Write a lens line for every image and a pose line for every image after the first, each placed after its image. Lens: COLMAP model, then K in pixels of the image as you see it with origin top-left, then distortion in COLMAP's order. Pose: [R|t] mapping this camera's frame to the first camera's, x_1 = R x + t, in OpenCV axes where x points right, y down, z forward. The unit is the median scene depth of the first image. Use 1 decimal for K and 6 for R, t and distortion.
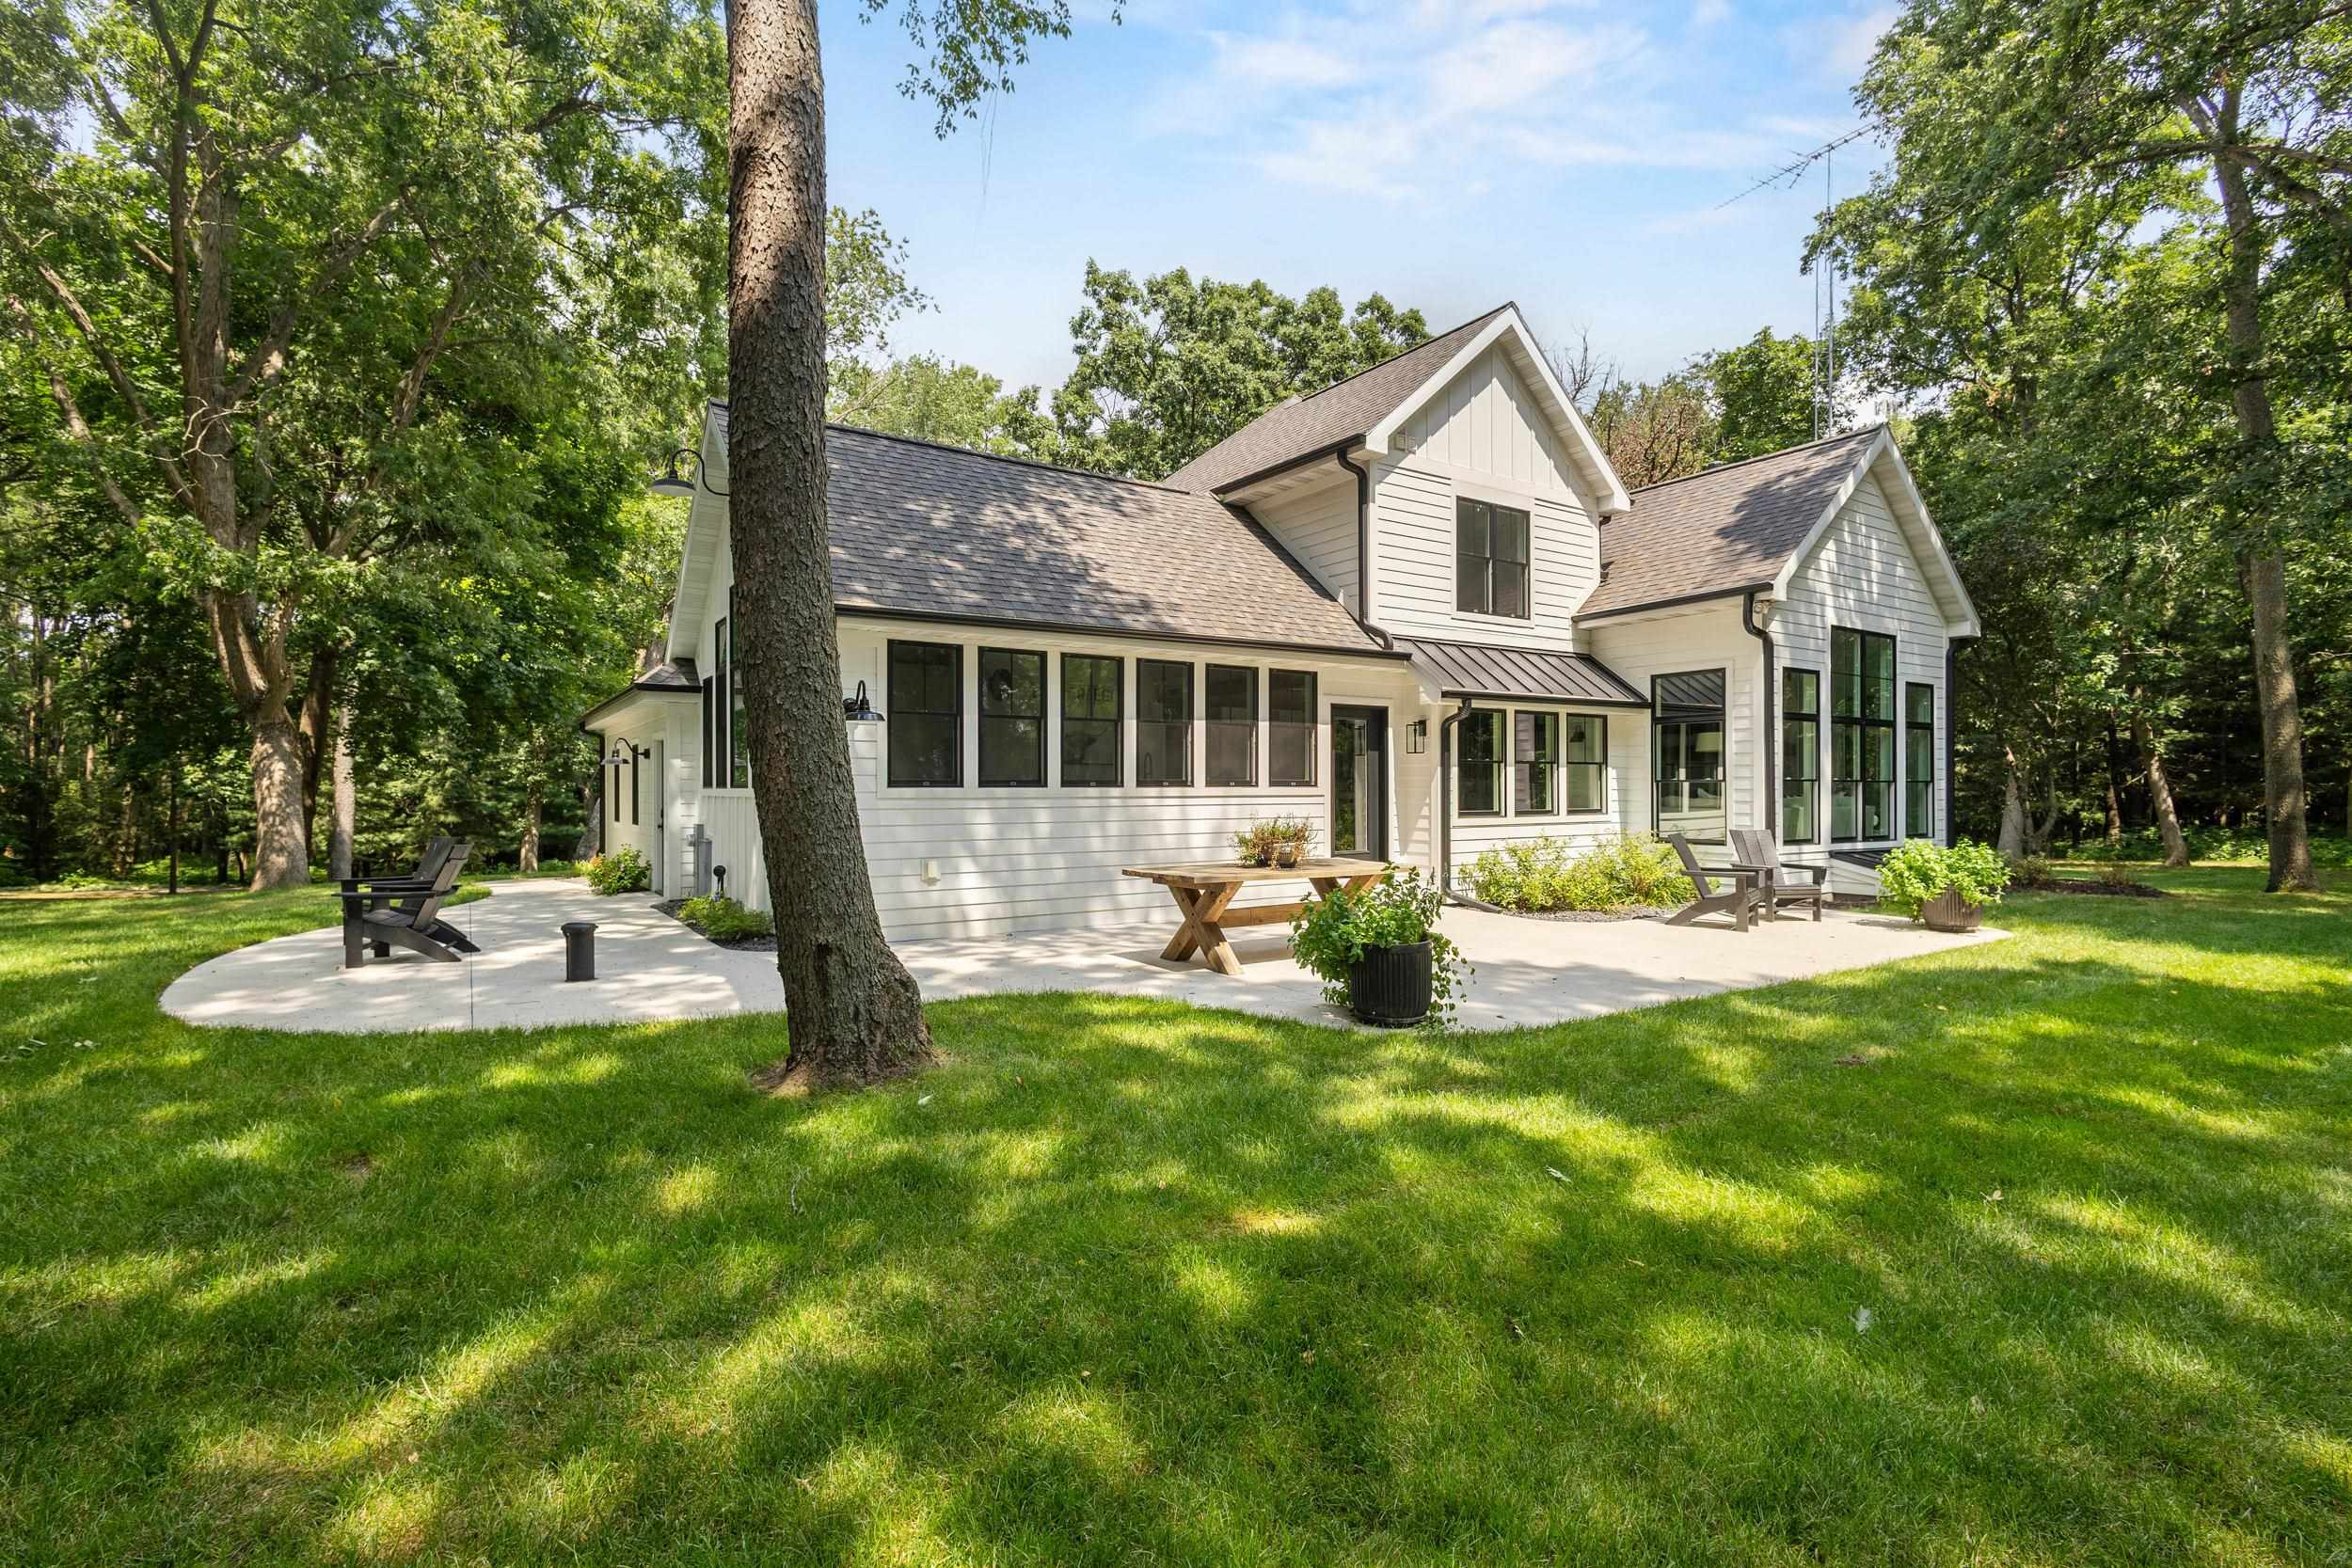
lens RADIAL K [[1083.4, 0, 1177.0], [0, 1083.4, 779.3], [0, 0, 1]] dist [0.010515, 0.001285]
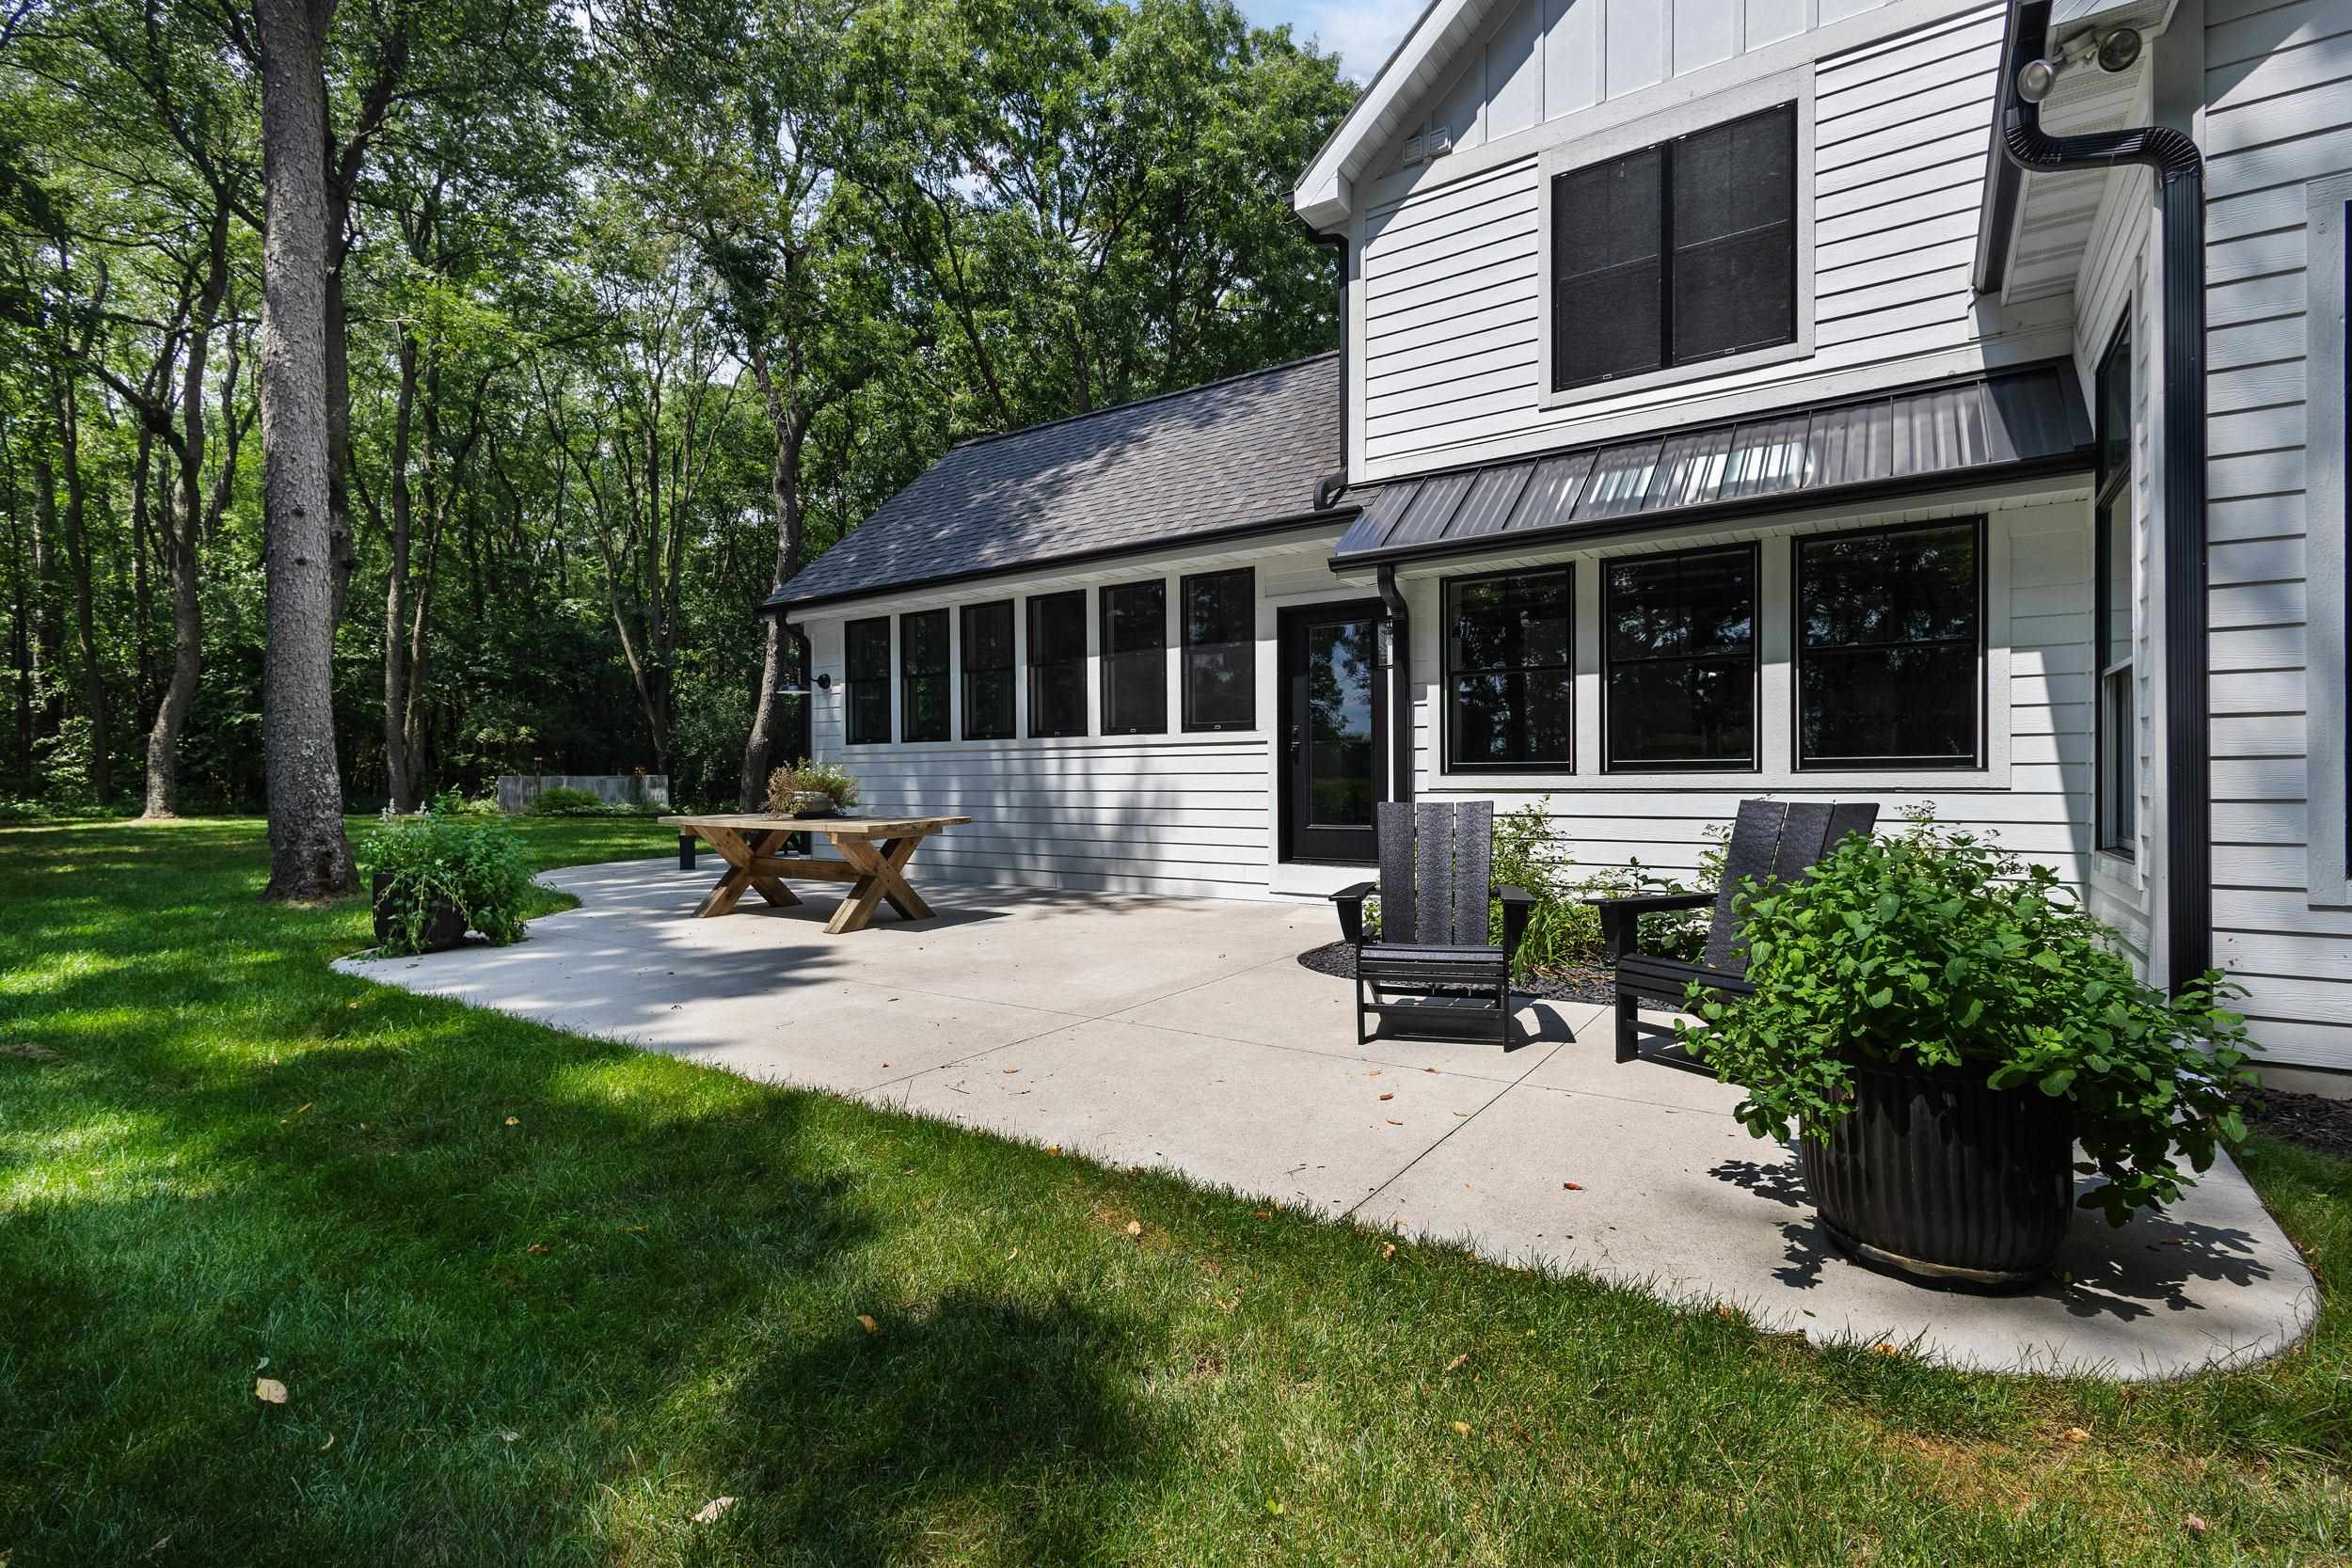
lens RADIAL K [[1083.4, 0, 1170.7], [0, 1083.4, 778.6], [0, 0, 1]] dist [0.010515, 0.001285]
pose [[0.369552, -0.001769, -0.929209, 0.774636], [0.013886, 0.999897, 0.003619, 0.035884], [0.929106, -0.014240, 0.369538, 0.698537]]
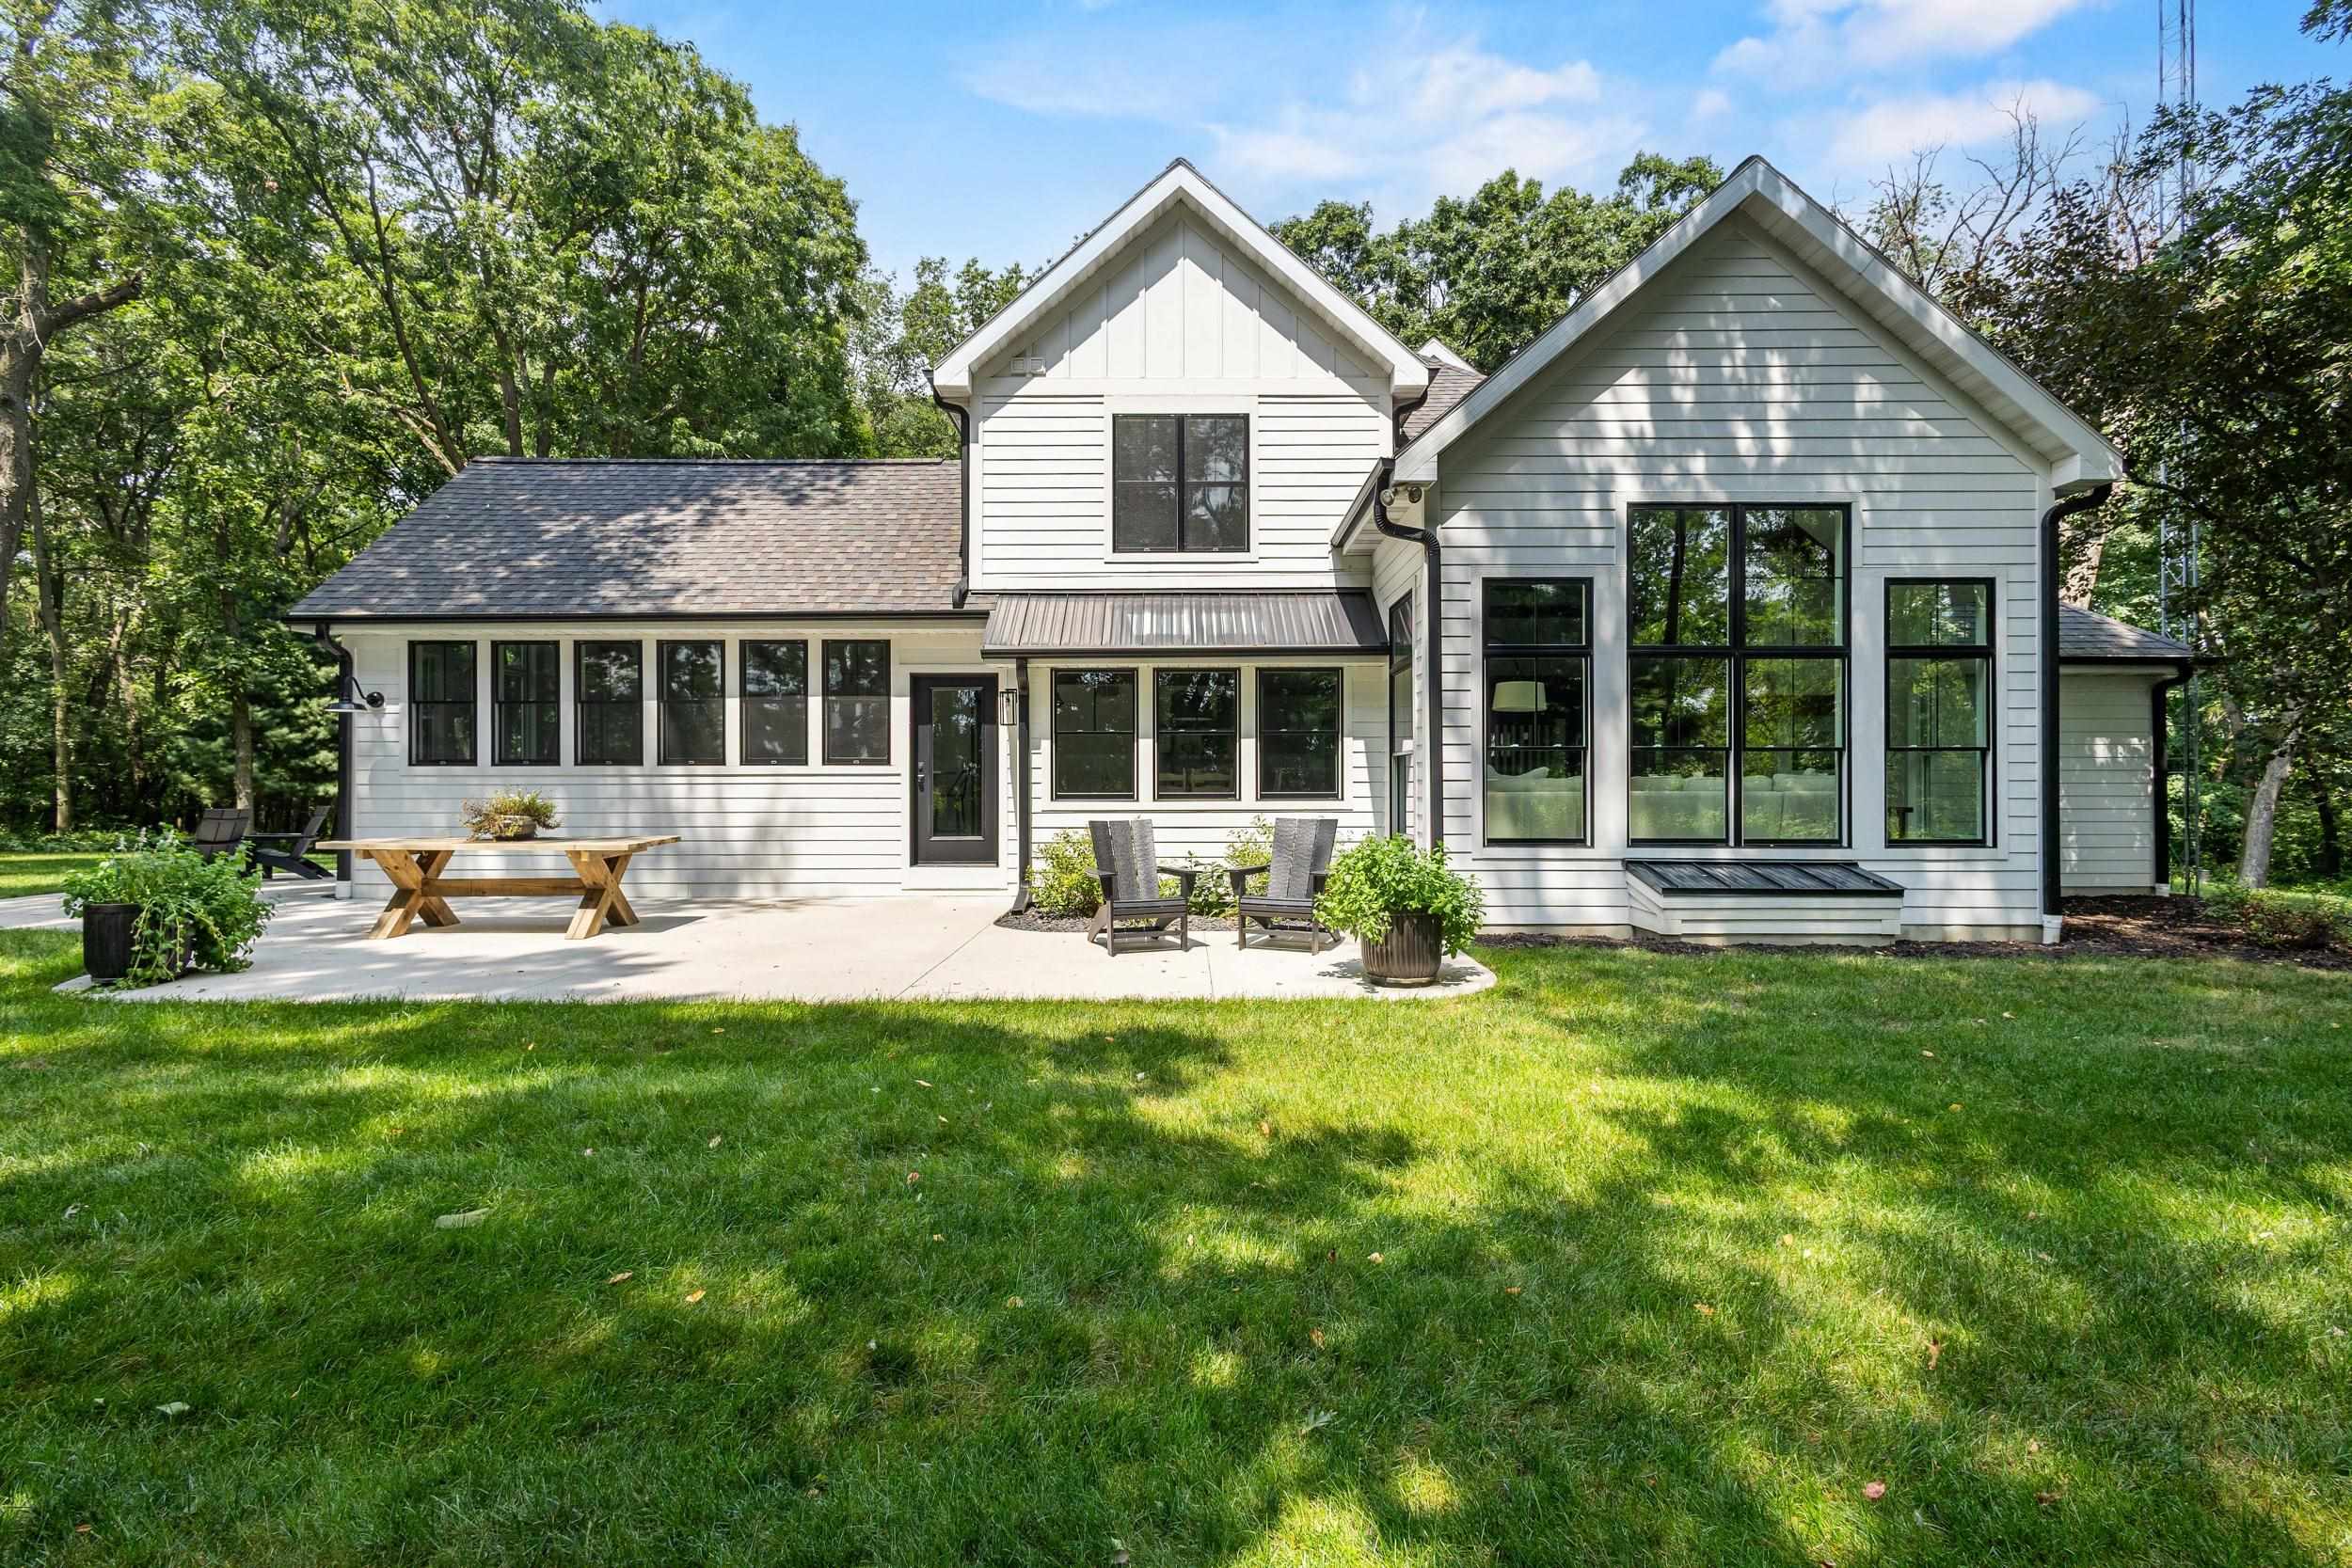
lens RADIAL K [[1083.4, 0, 1171.6], [0, 1083.4, 781.8], [0, 0, 1]] dist [0.010515, 0.001285]
pose [[0.830751, -0.004781, -0.556624, 0.850704], [0.005580, 0.999984, -0.000260, 0.023146], [0.556617, -0.002890, 0.830764, 0.375551]]
